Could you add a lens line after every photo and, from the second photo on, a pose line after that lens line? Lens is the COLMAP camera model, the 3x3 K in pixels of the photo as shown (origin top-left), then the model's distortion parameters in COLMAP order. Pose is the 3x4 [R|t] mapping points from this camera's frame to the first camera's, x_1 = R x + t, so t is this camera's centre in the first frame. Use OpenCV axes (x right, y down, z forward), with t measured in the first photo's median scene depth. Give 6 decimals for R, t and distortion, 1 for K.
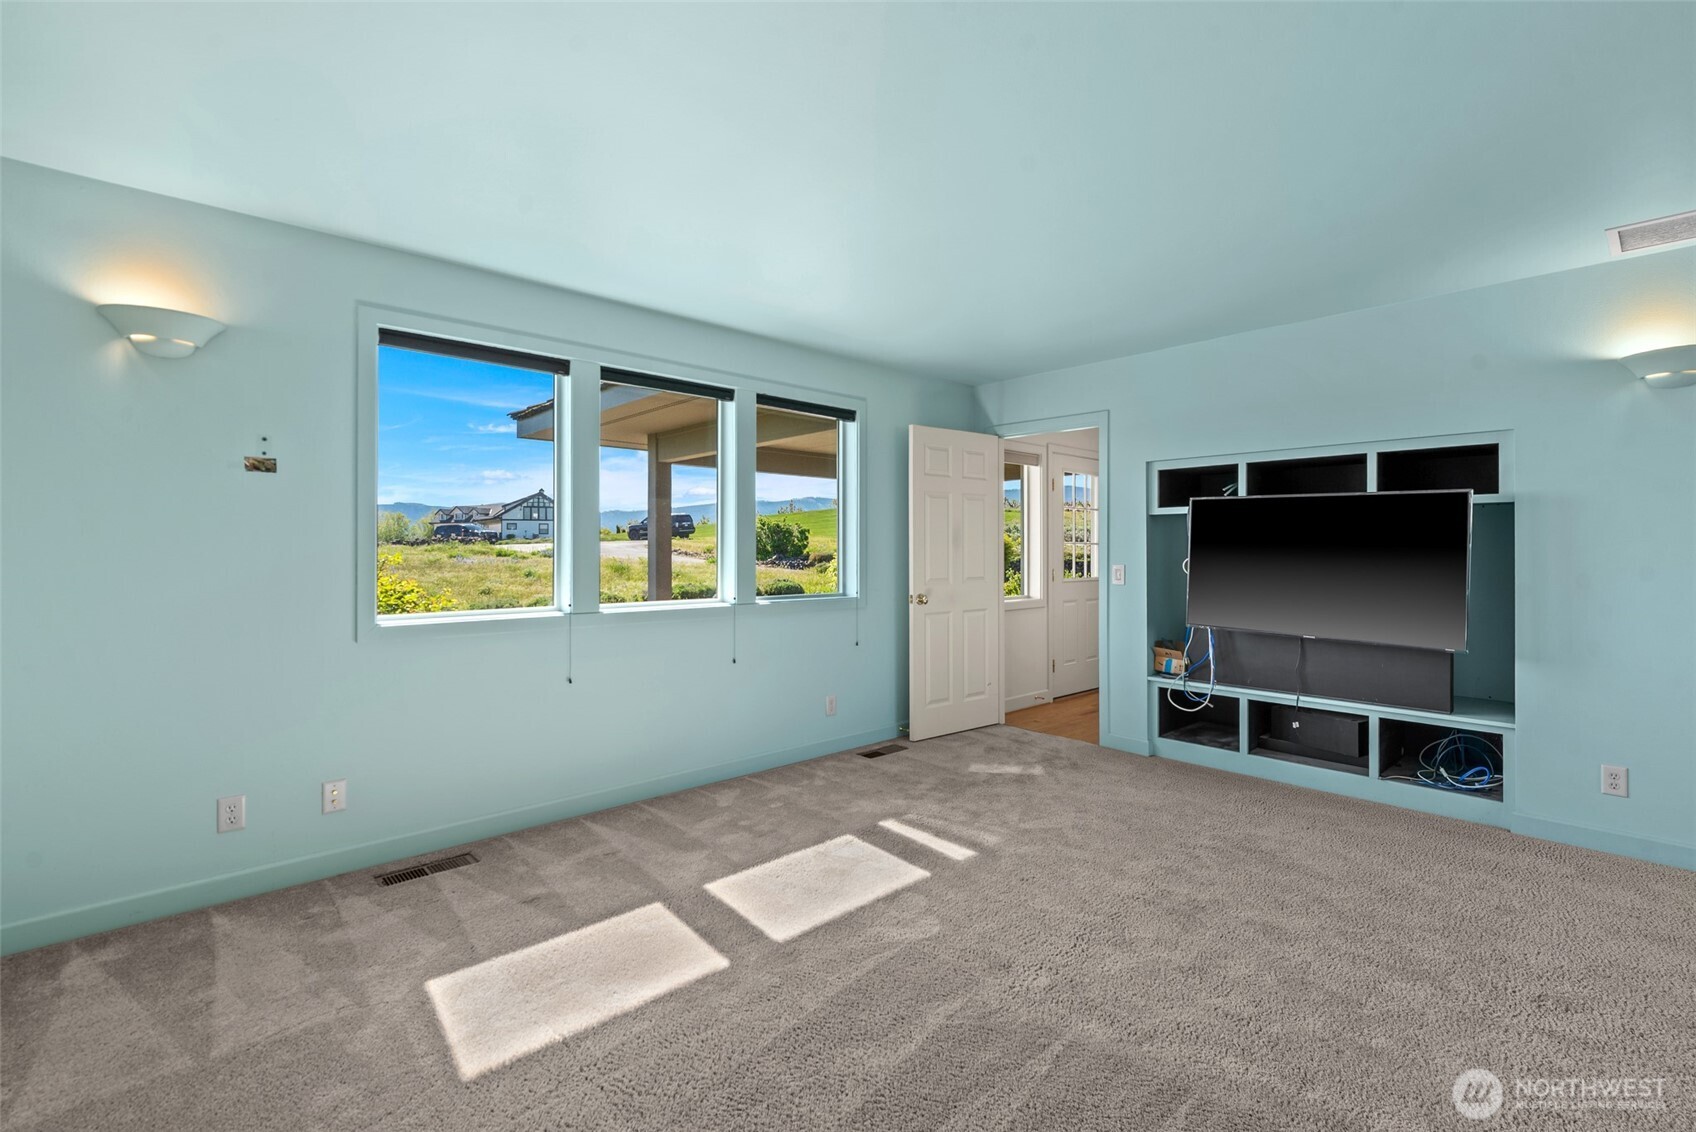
lens RADIAL K [[742.8, 0, 852.8], [0, 742.8, 551.4], [0, 0, 1]] dist [0.003248, -0.000822]
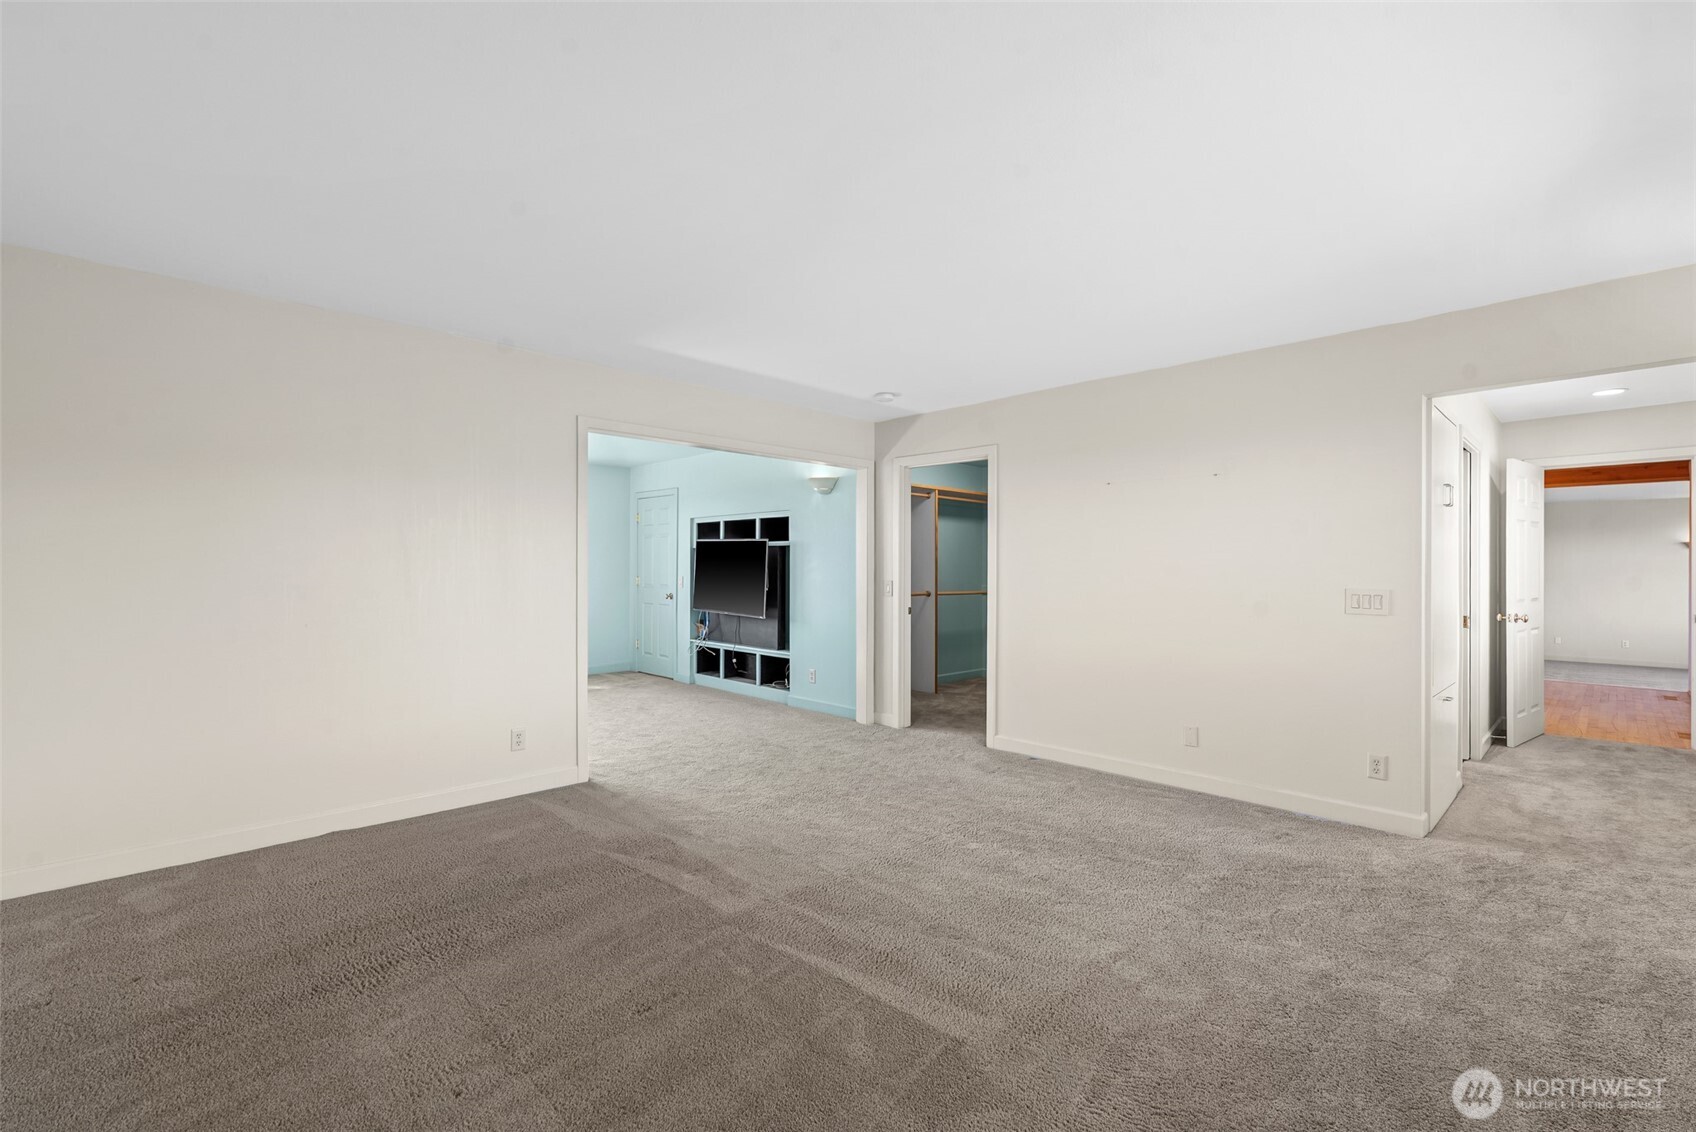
lens RADIAL K [[742.8, 0, 867.3], [0, 742.8, 571.5], [0, 0, 1]] dist [0.003248, -0.000822]
pose [[0.999060, 0.007936, 0.042617, 0.849952], [-0.007992, 0.999967, 0.001136, 0.001841], [-0.042606, -0.001476, 0.999091, -0.903810]]
